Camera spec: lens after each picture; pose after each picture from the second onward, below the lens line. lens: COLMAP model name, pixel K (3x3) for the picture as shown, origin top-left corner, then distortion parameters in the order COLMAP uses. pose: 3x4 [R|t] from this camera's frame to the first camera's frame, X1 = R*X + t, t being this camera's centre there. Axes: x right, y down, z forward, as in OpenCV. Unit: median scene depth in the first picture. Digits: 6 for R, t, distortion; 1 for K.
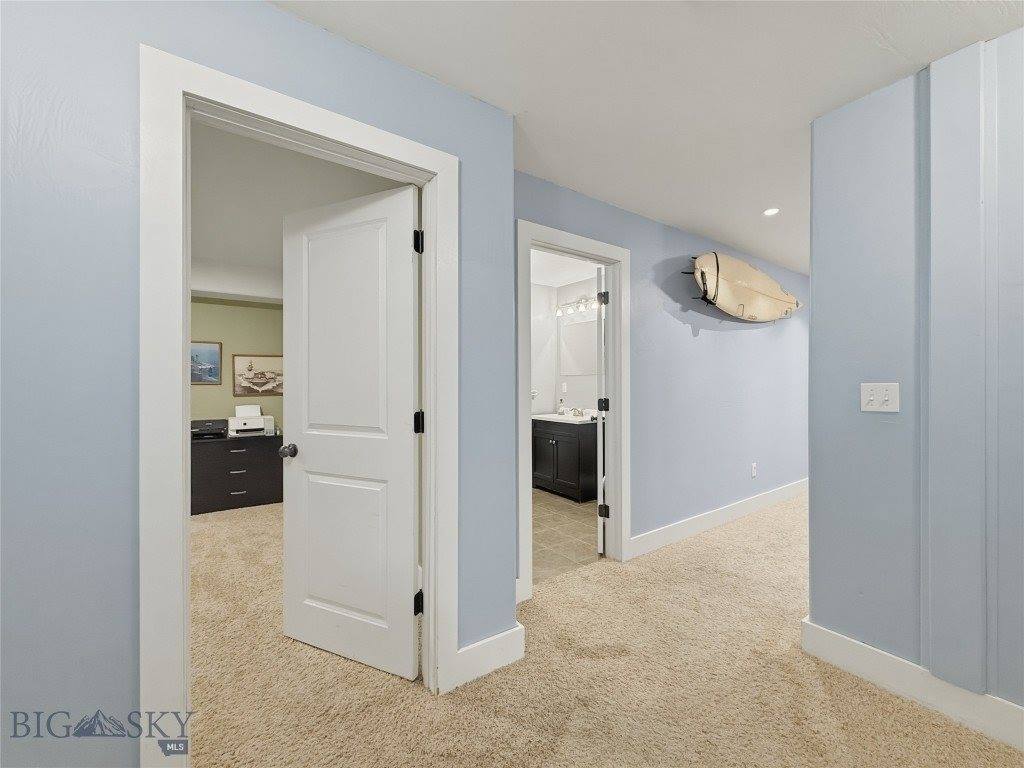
lens RADIAL K [[412.1, 0, 510.5], [0, 412.1, 382.0], [0, 0, 1]] dist [0.000555, 0.000325]
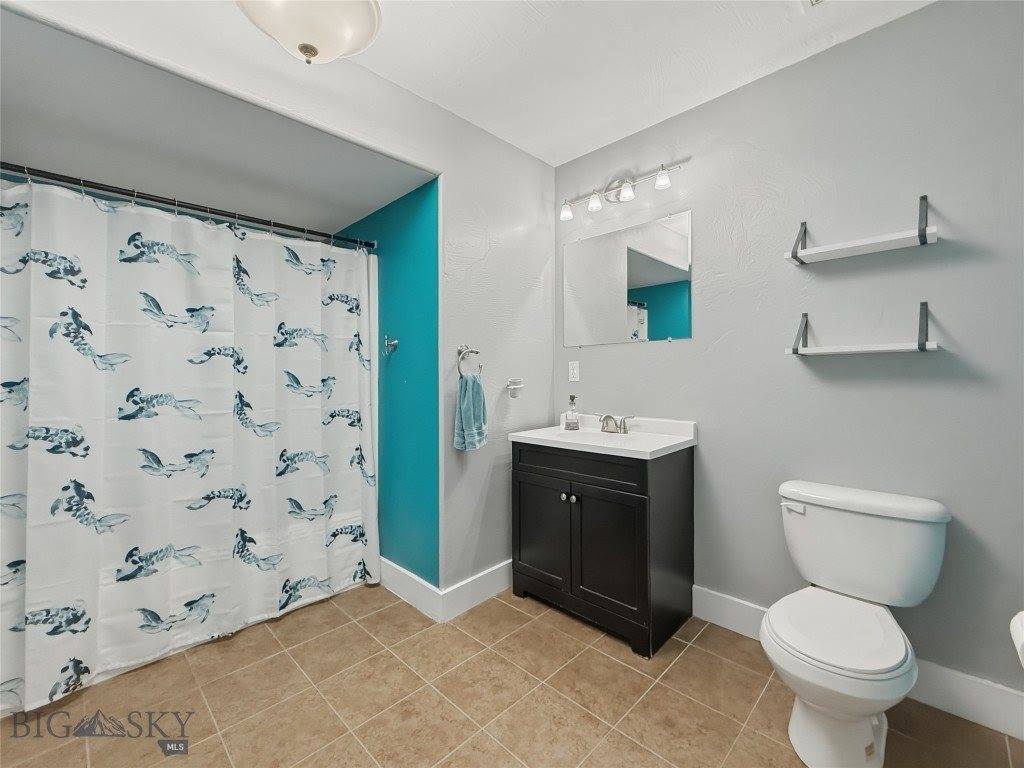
lens RADIAL K [[412.1, 0, 510.5], [0, 412.1, 382.0], [0, 0, 1]] dist [0.000555, 0.000325]
pose [[0.979641, 0.003603, 0.200726, -0.038111], [-0.003684, 0.999993, 0.000028, 0.025989], [-0.200724, -0.000767, 0.979647, 0.564589]]
